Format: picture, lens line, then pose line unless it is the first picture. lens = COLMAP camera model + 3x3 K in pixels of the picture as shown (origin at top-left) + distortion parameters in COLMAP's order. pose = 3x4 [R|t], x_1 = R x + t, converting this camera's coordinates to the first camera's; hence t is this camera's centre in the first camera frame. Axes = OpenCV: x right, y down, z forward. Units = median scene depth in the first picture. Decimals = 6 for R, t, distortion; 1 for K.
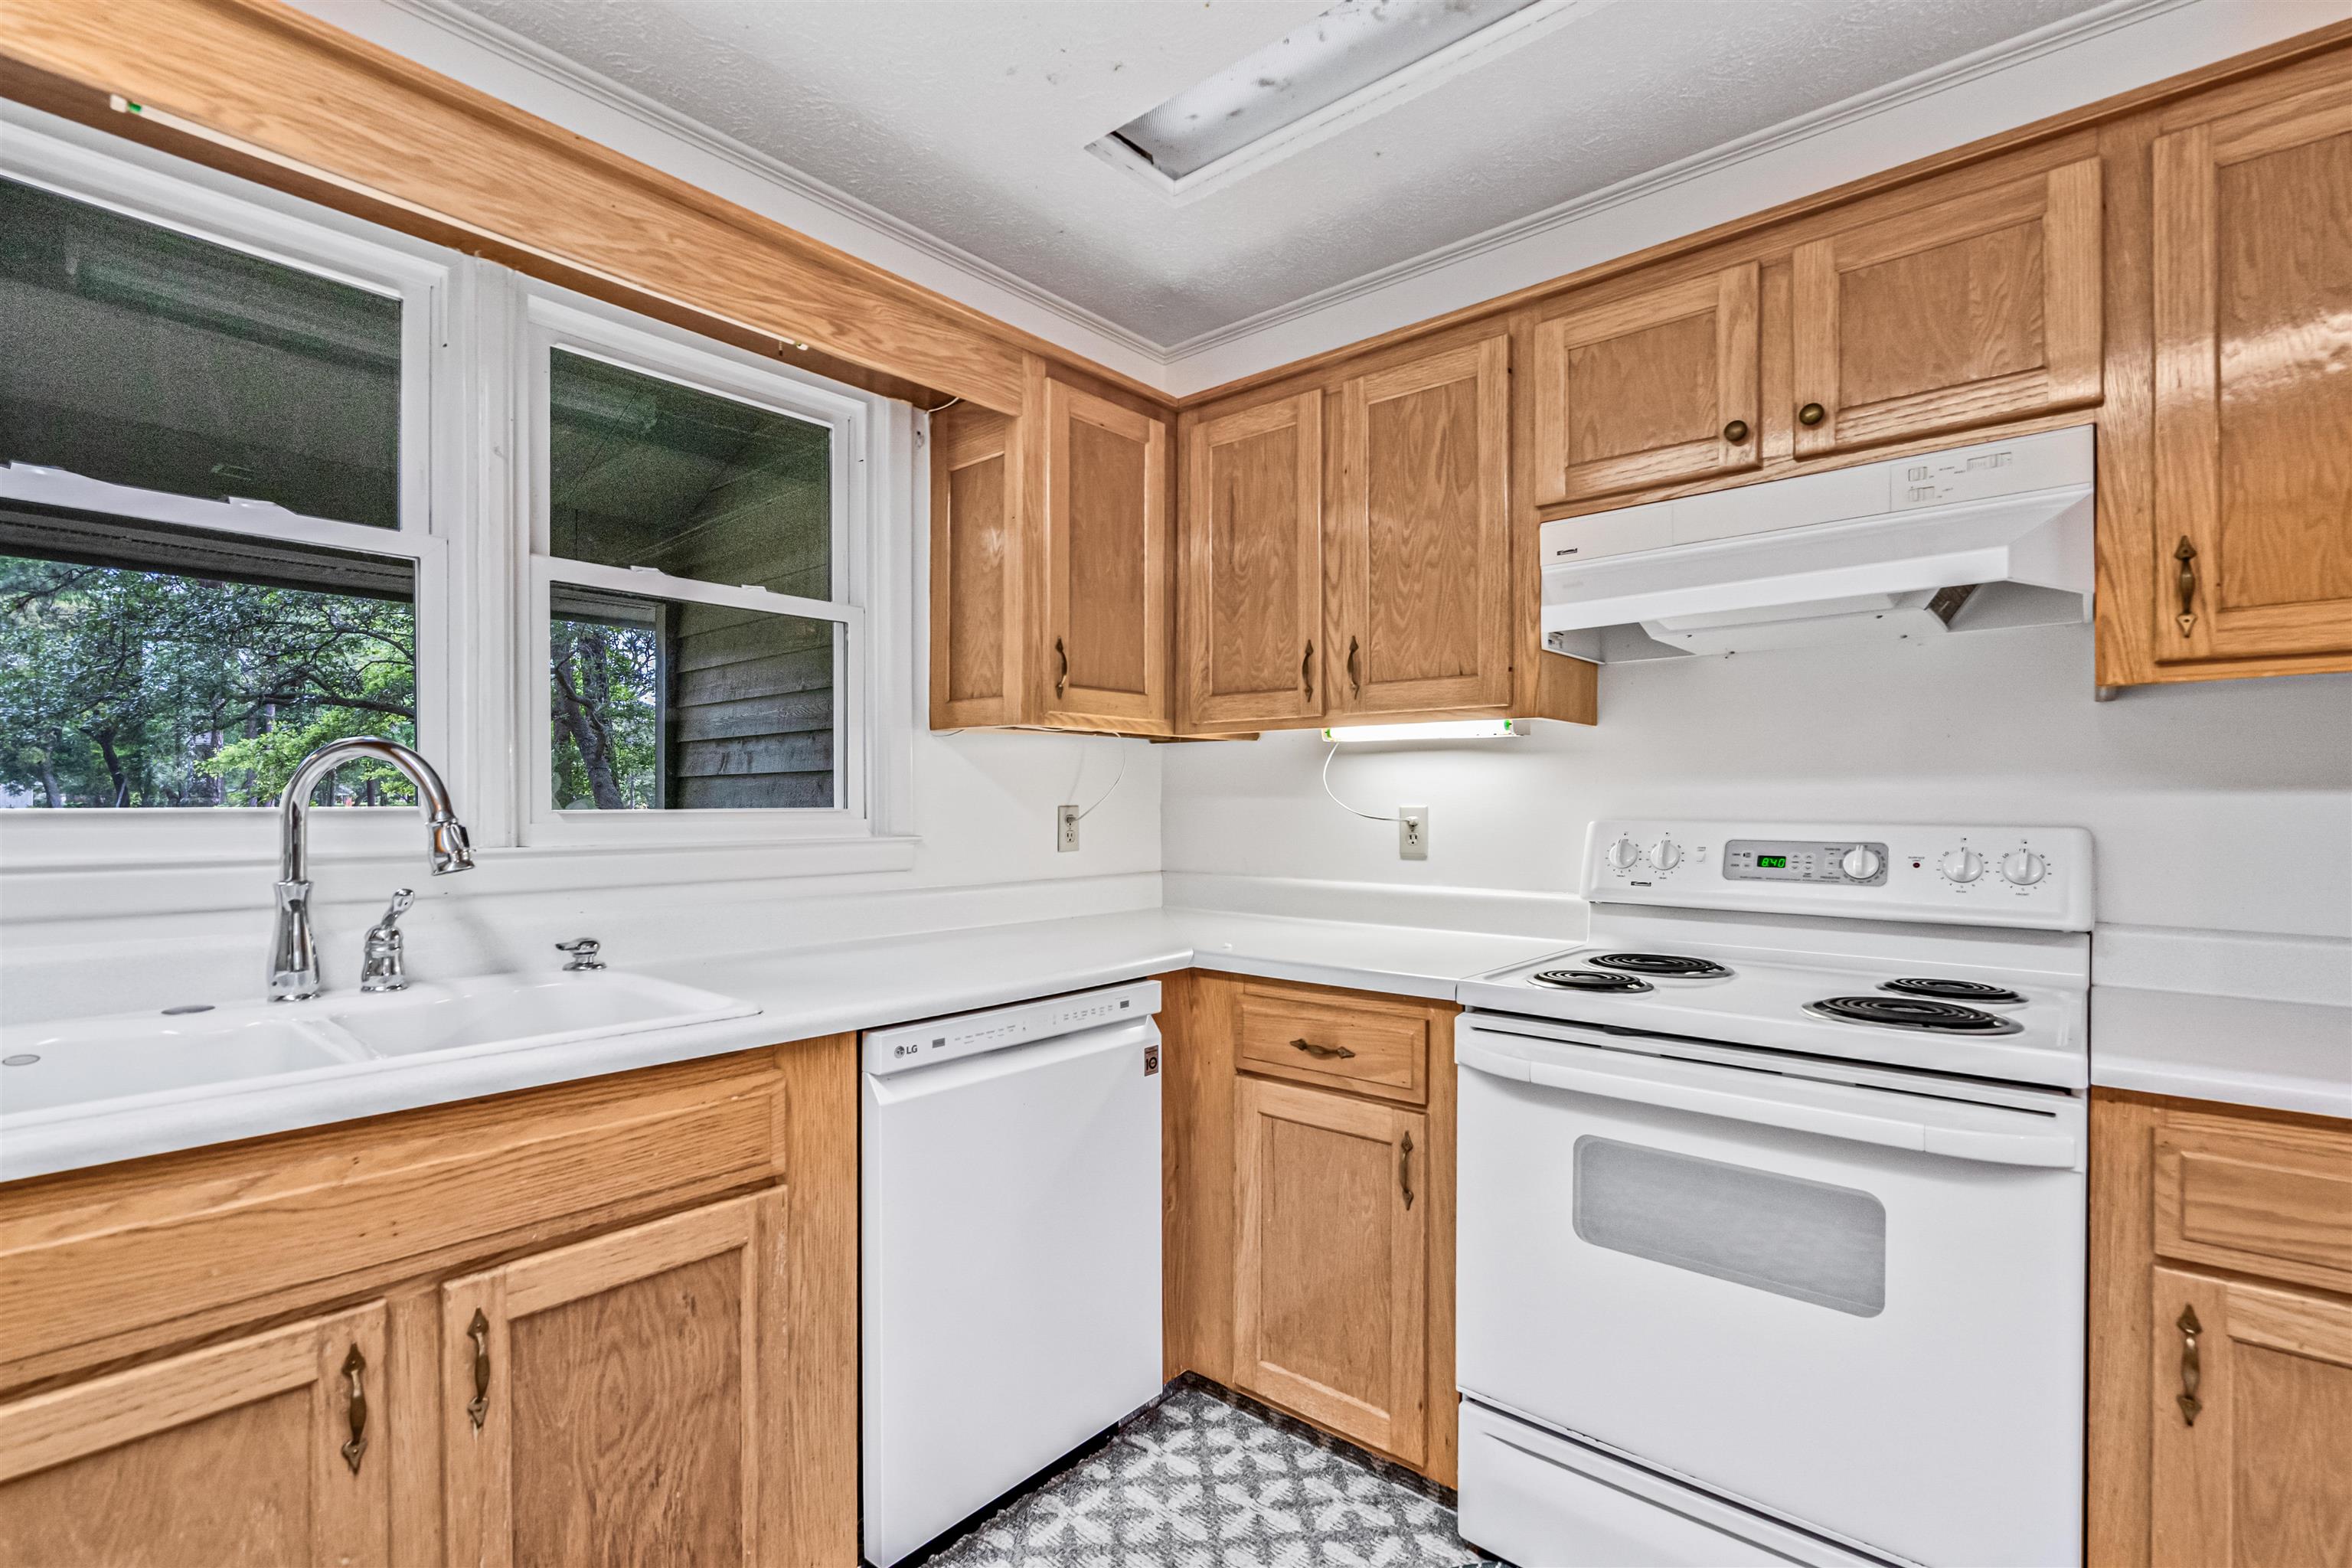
lens RADIAL K [[1076.6, 0, 1171.7], [0, 1076.6, 808.9], [0, 0, 1]] dist [-0.003413, 0.000823]
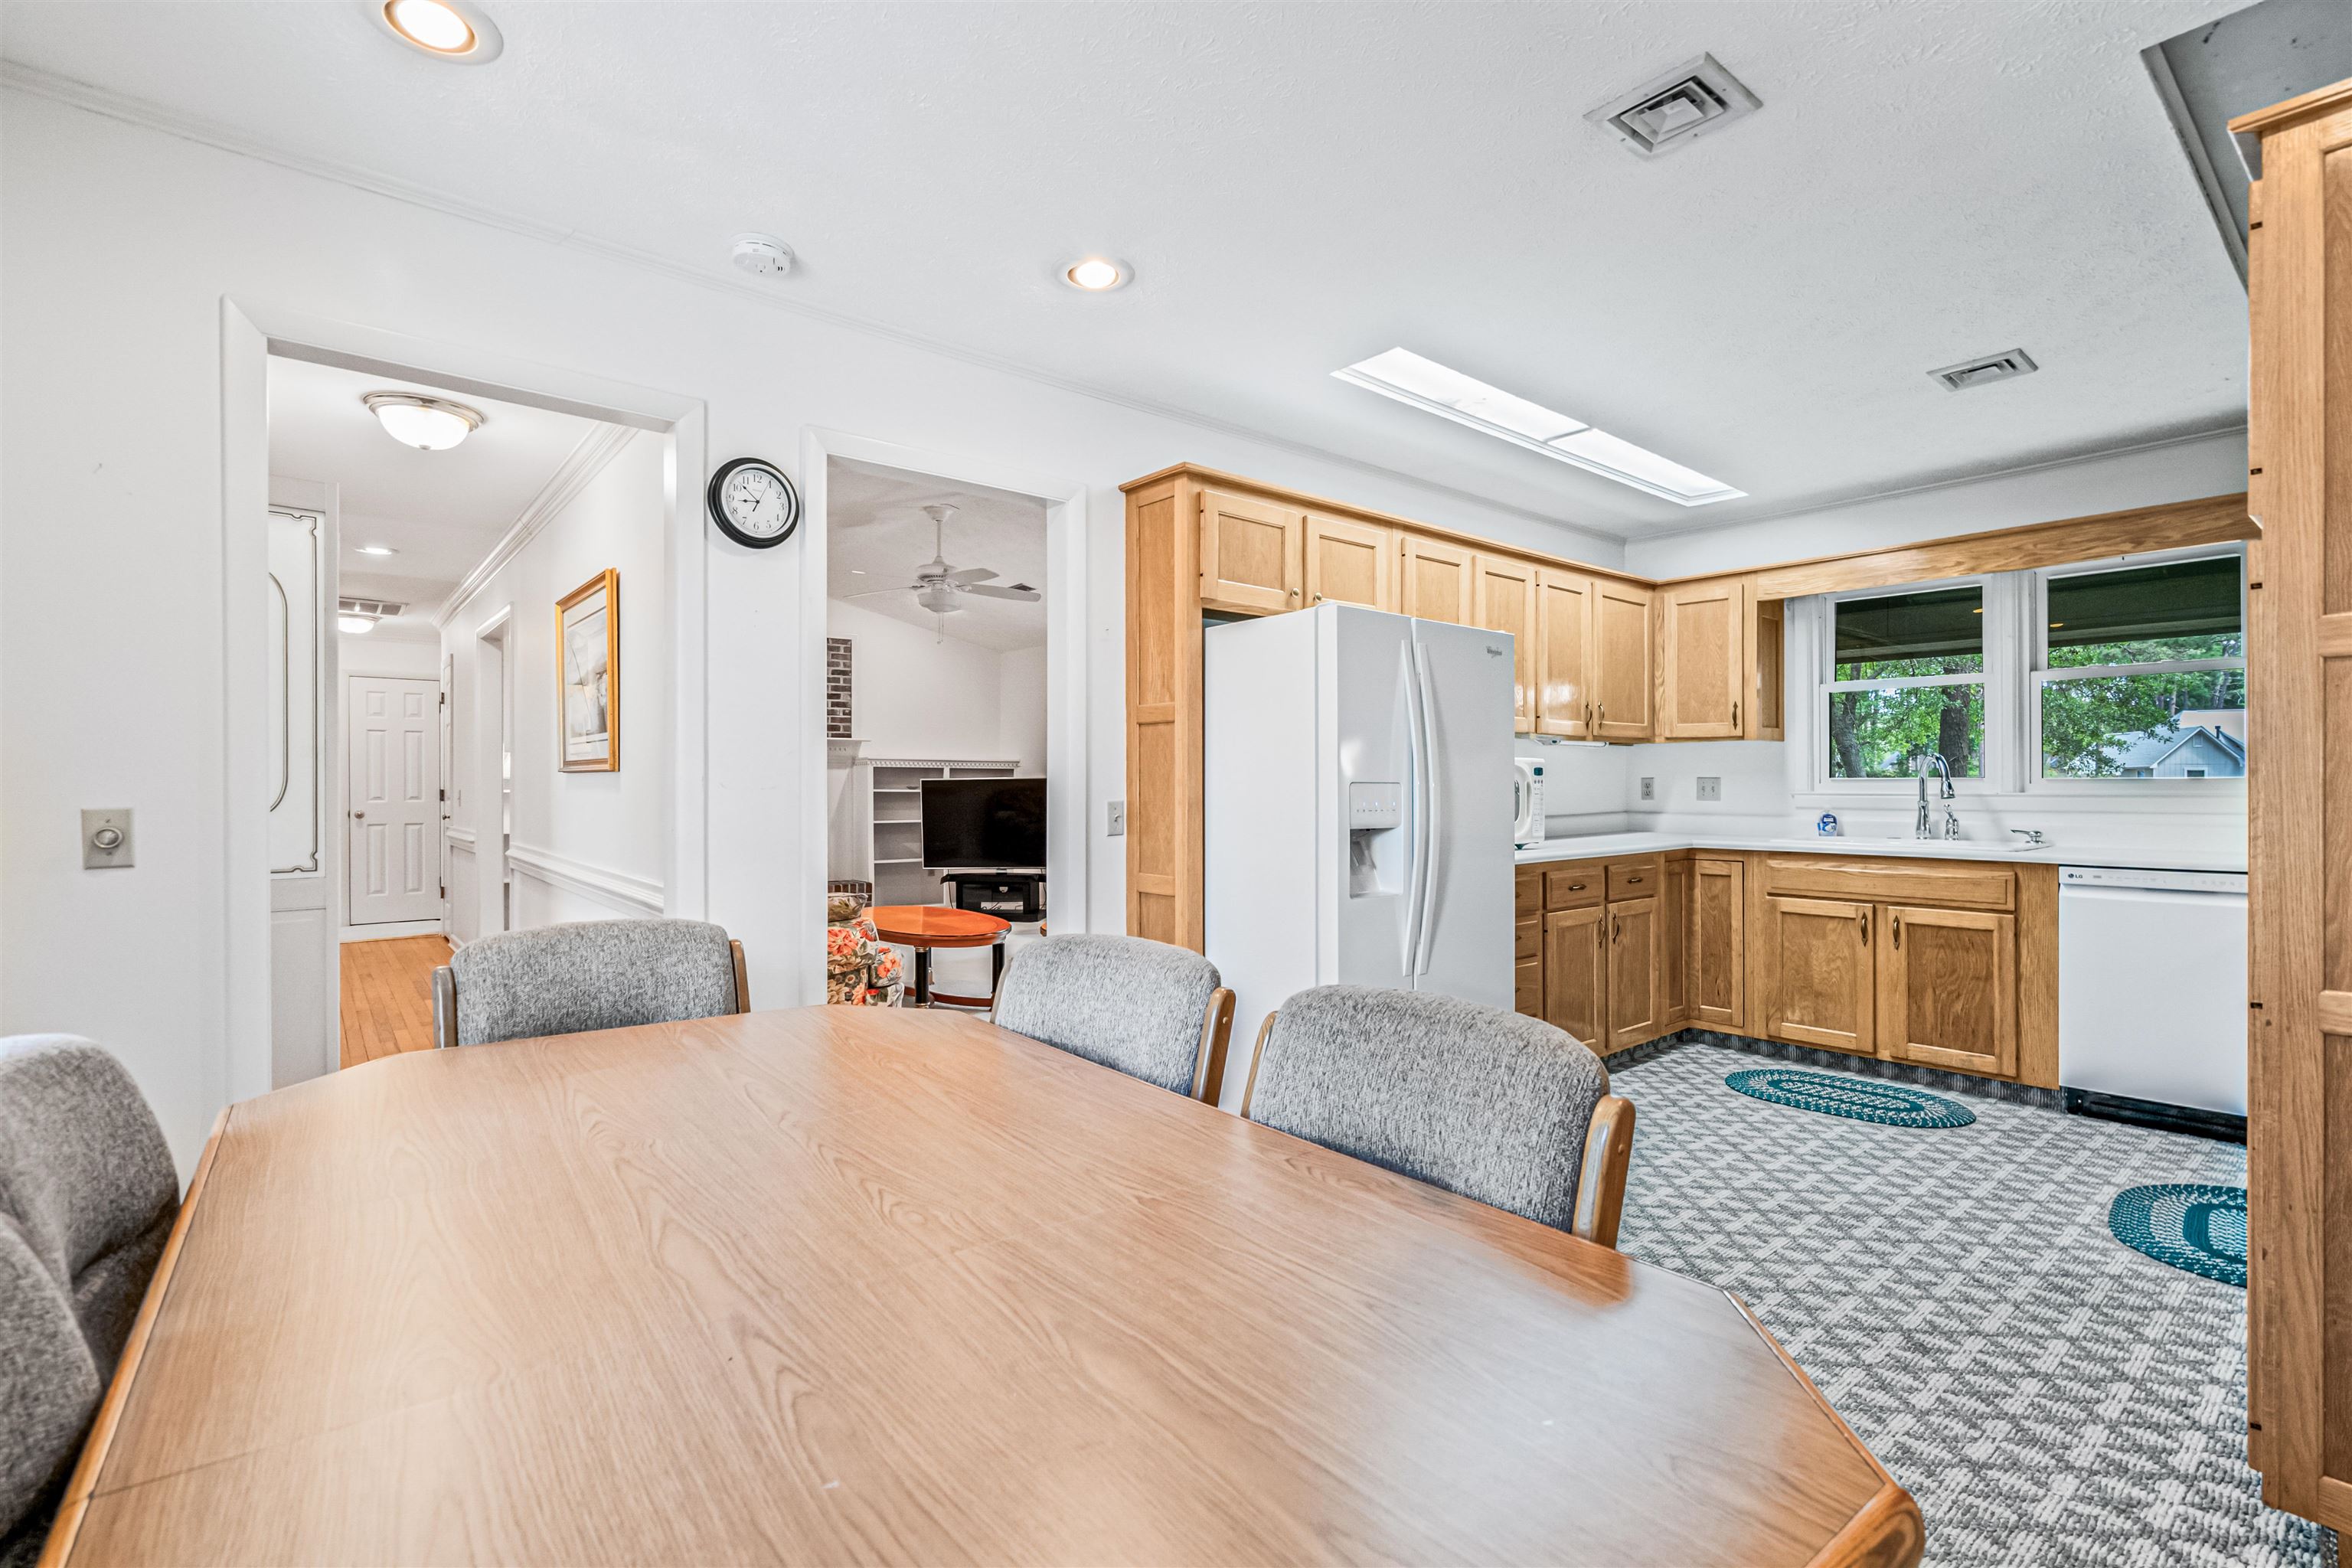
lens RADIAL K [[1076.6, 0, 1162.3], [0, 1076.6, 785.9], [0, 0, 1]] dist [-0.003413, 0.000823]
pose [[-0.172113, -0.001721, -0.985076, 2.204591], [-0.004053, 0.999991, -0.001039, 0.031873], [0.985069, 0.003813, -0.172118, -0.526971]]
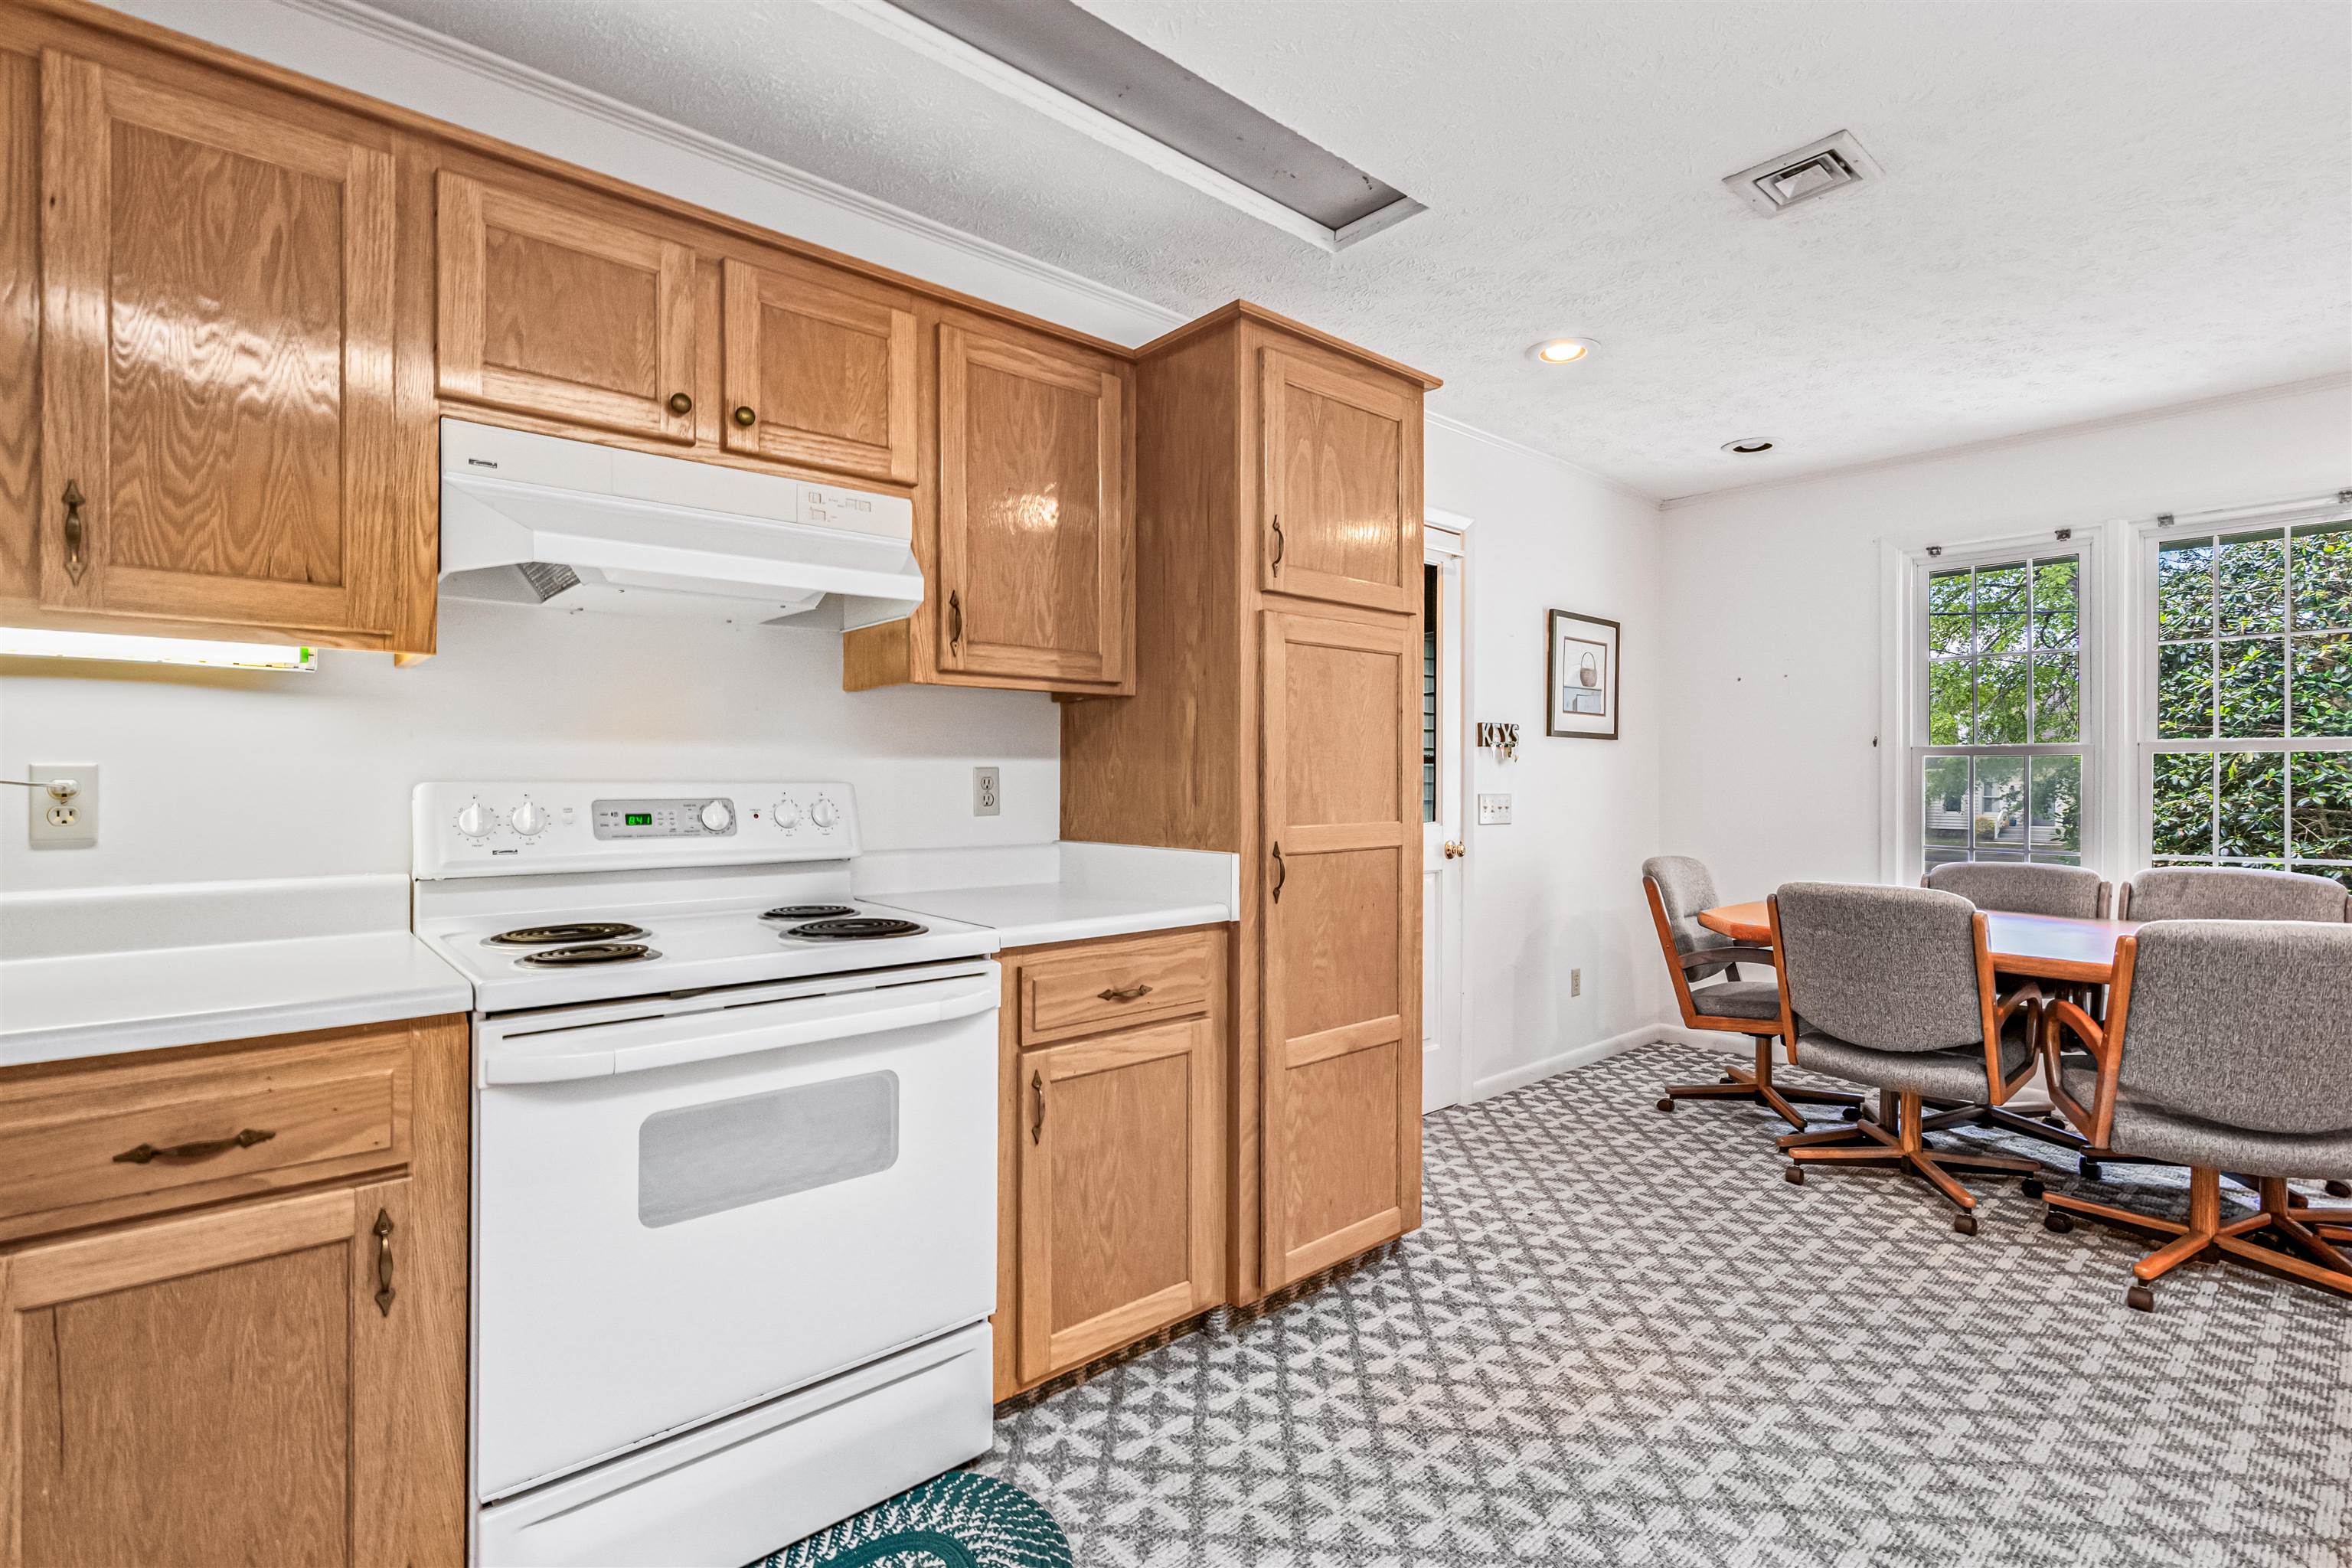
lens RADIAL K [[1076.6, 0, 1155.4], [0, 1076.6, 784.4], [0, 0, 1]] dist [-0.003413, 0.000823]
pose [[0.146676, -0.008883, 0.989145, -0.437260], [0.001553, 0.999961, 0.008750, 0.007849], [-0.989183, 0.000253, 0.146684, 0.393426]]
